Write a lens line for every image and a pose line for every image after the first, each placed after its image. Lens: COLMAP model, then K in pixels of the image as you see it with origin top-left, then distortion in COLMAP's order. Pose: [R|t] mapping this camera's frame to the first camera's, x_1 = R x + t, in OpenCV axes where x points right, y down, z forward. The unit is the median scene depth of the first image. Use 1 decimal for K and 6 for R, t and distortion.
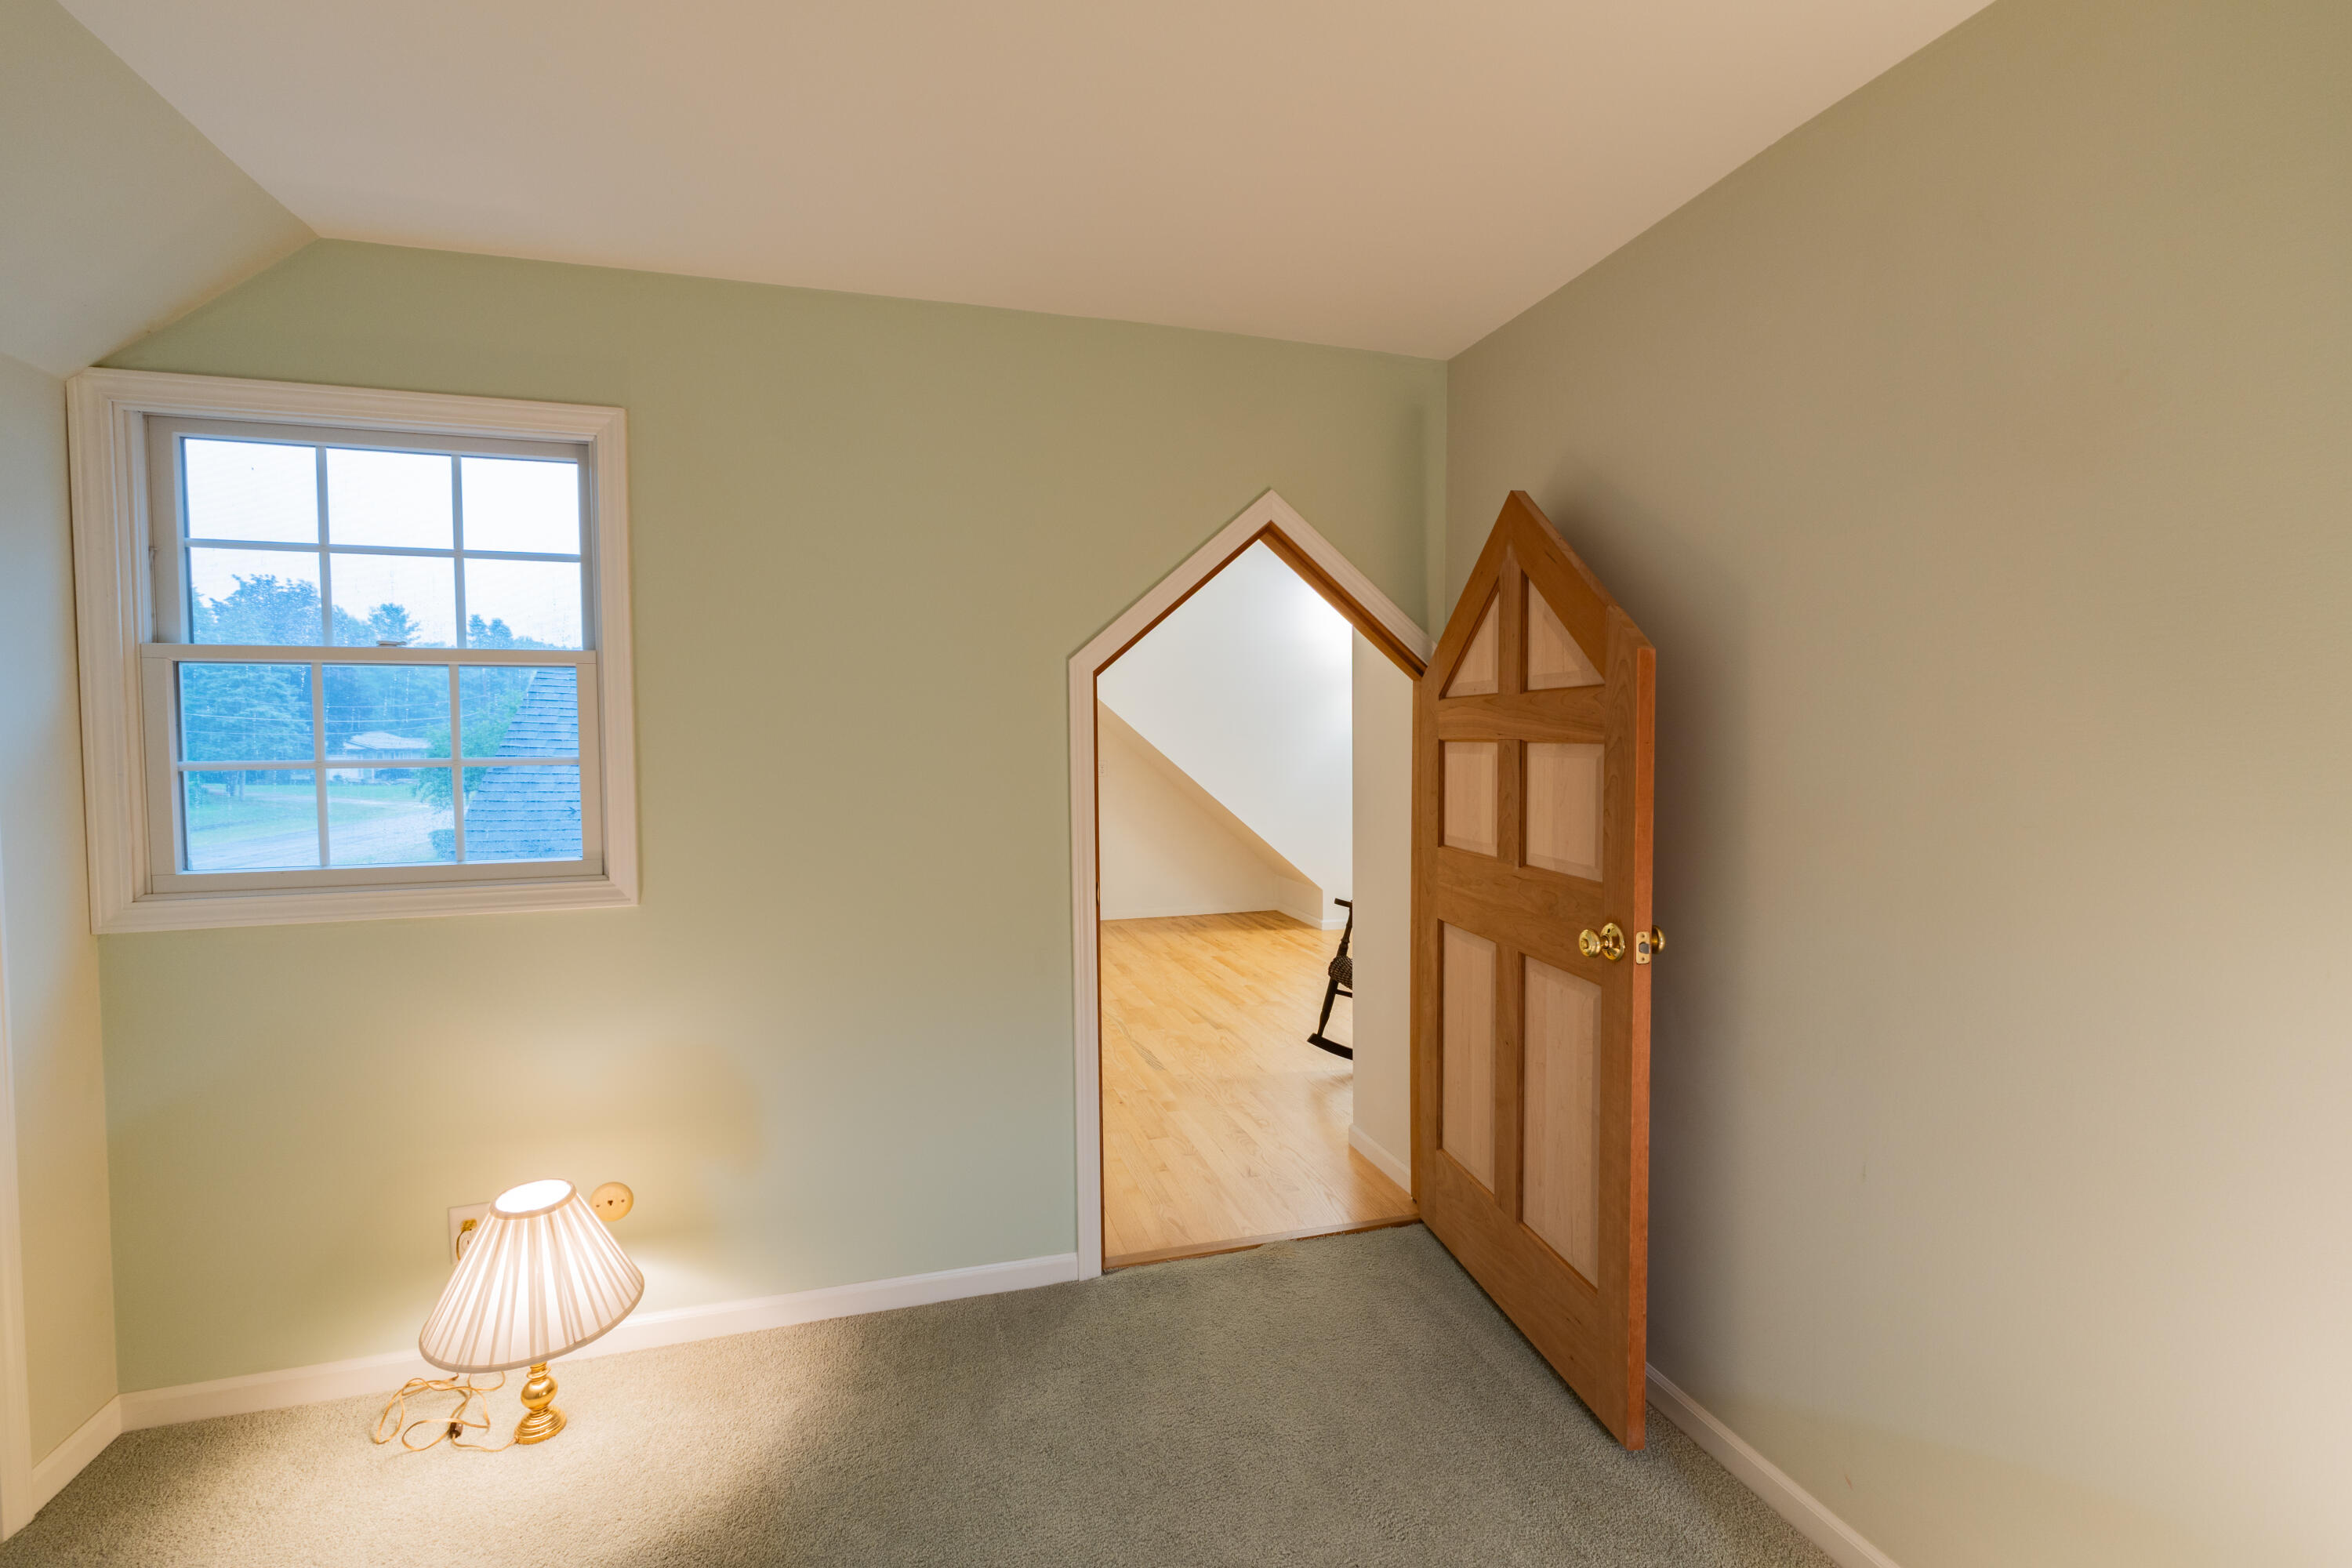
lens RADIAL K [[1026.9, 0, 1176.4], [0, 1026.9, 786.6], [0, 0, 1]] dist [0.006383, 0.001759]
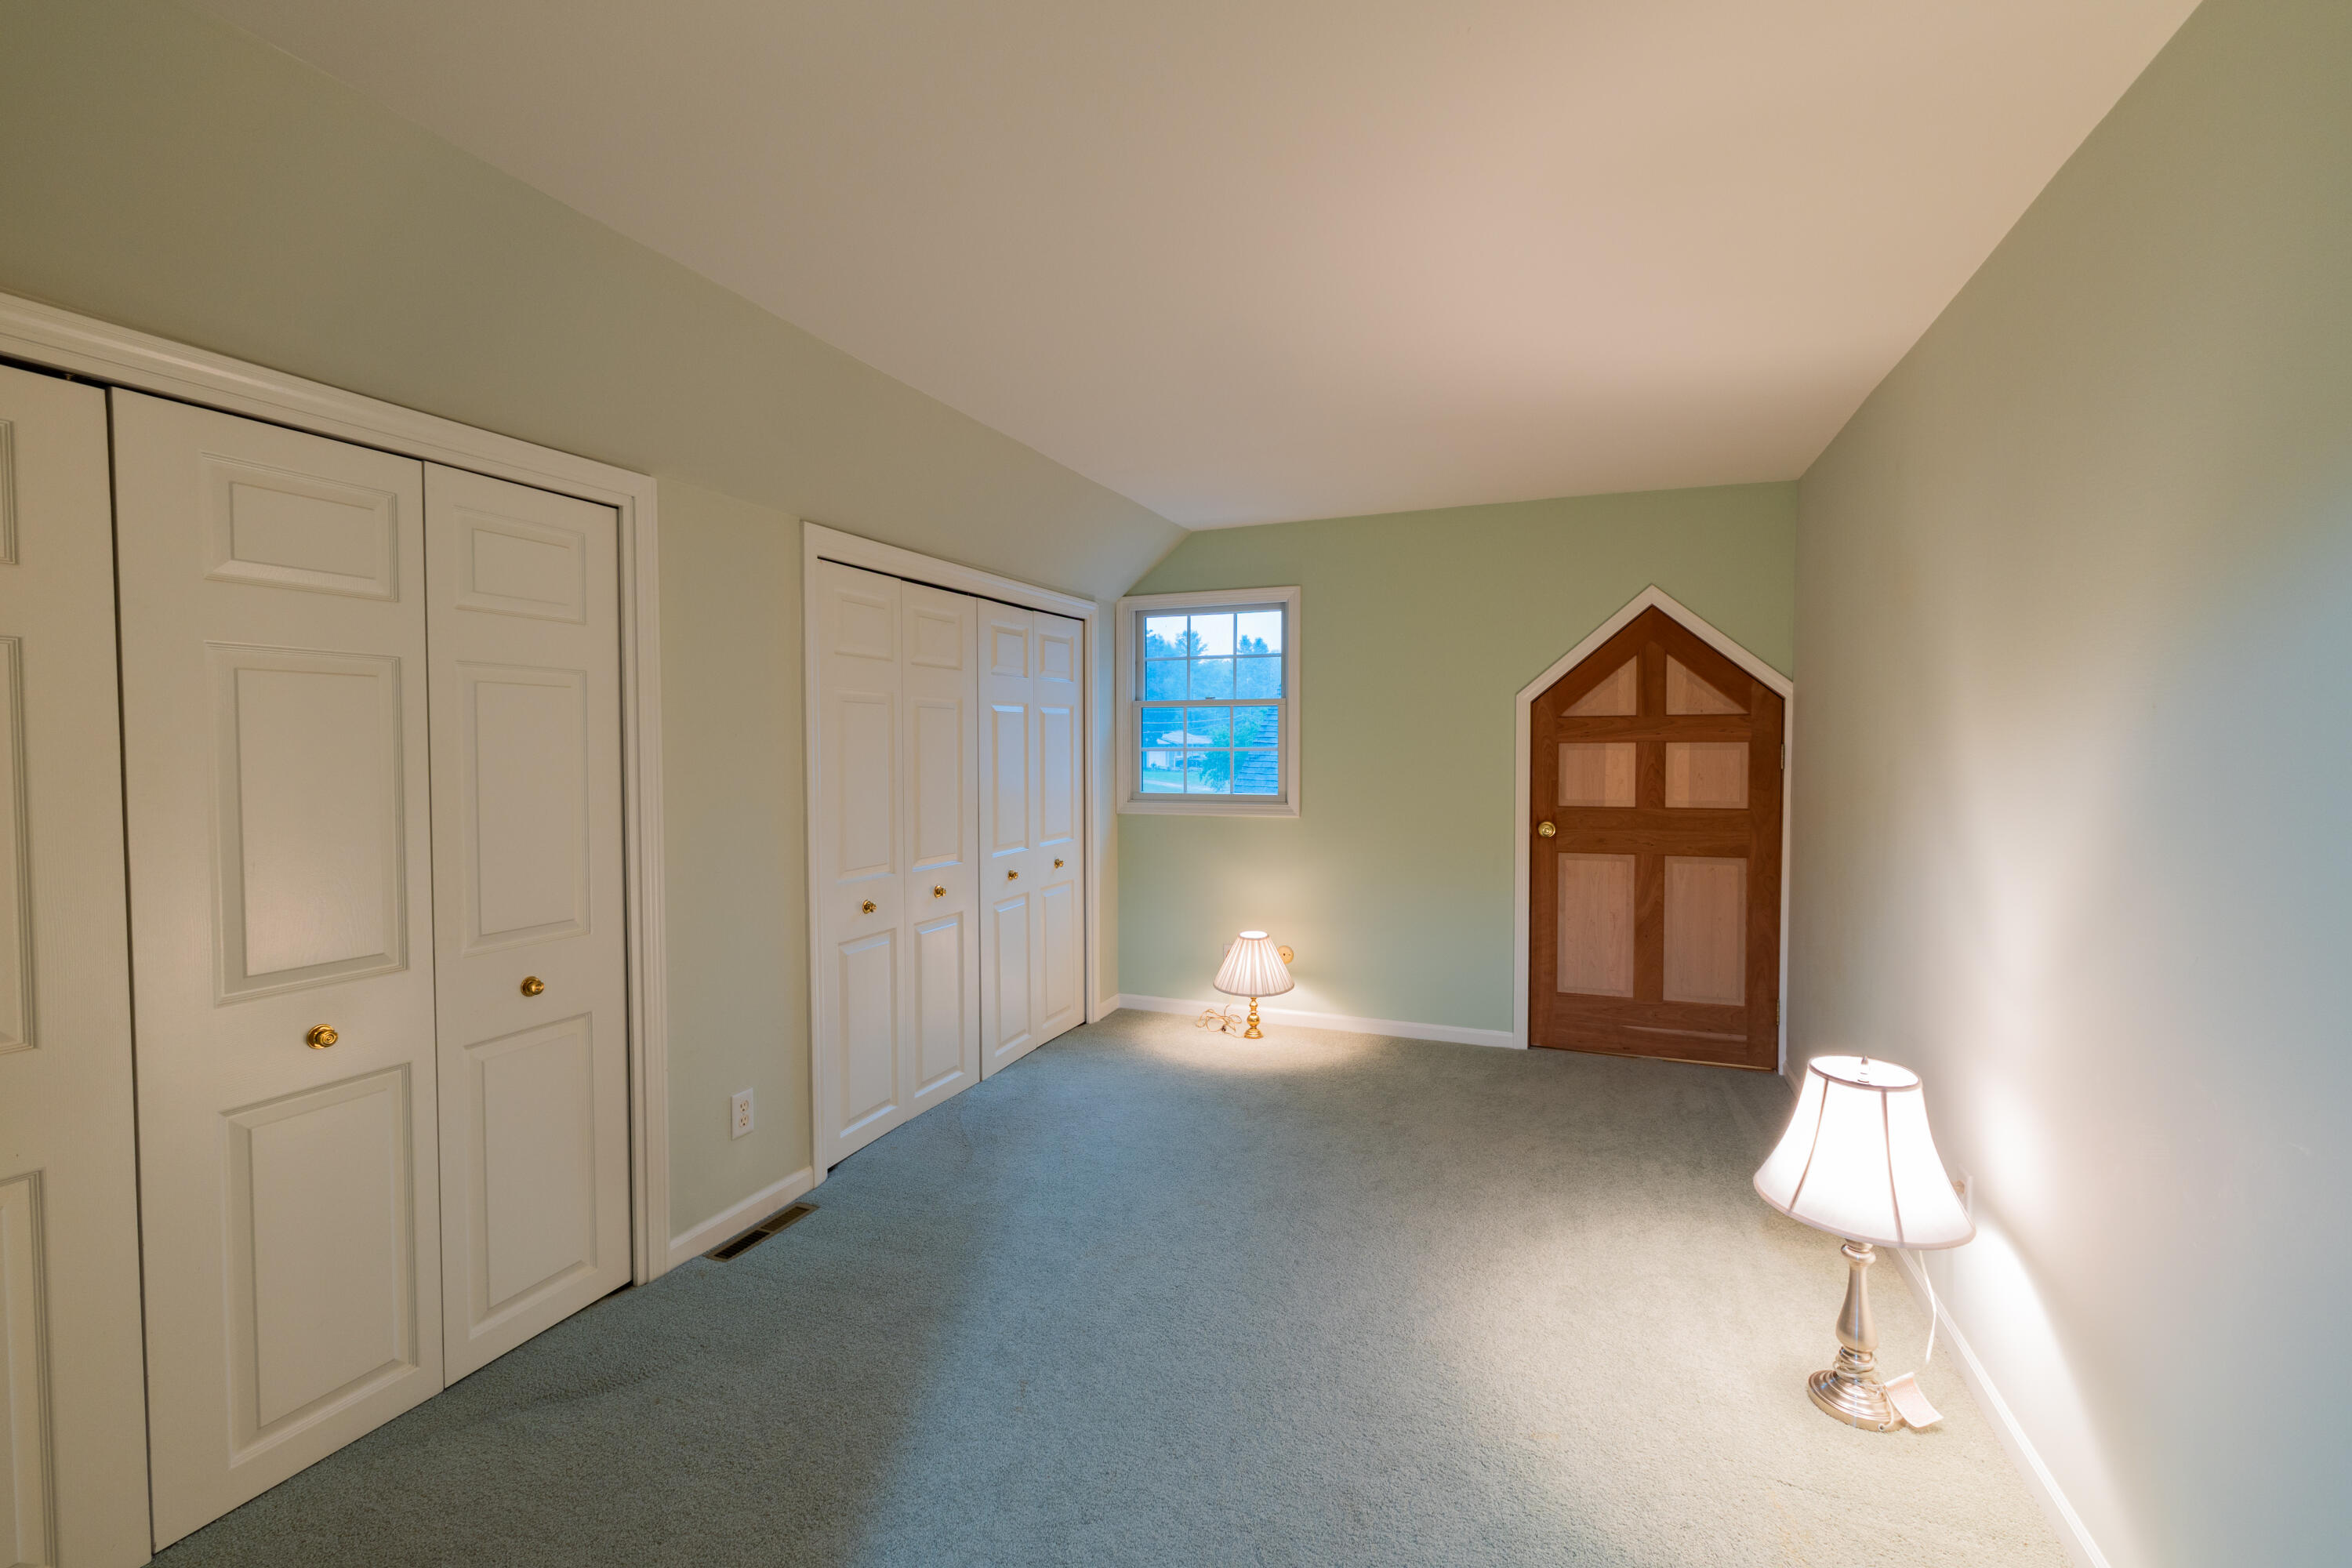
lens RADIAL K [[1026.9, 0, 1175.9], [0, 1026.9, 779.7], [0, 0, 1]] dist [0.006383, 0.001759]
pose [[0.789915, 0.026187, -0.612657, 0.599435], [-0.028609, 0.999574, 0.005839, 0.034739], [0.612549, 0.012915, 0.790327, -0.871541]]
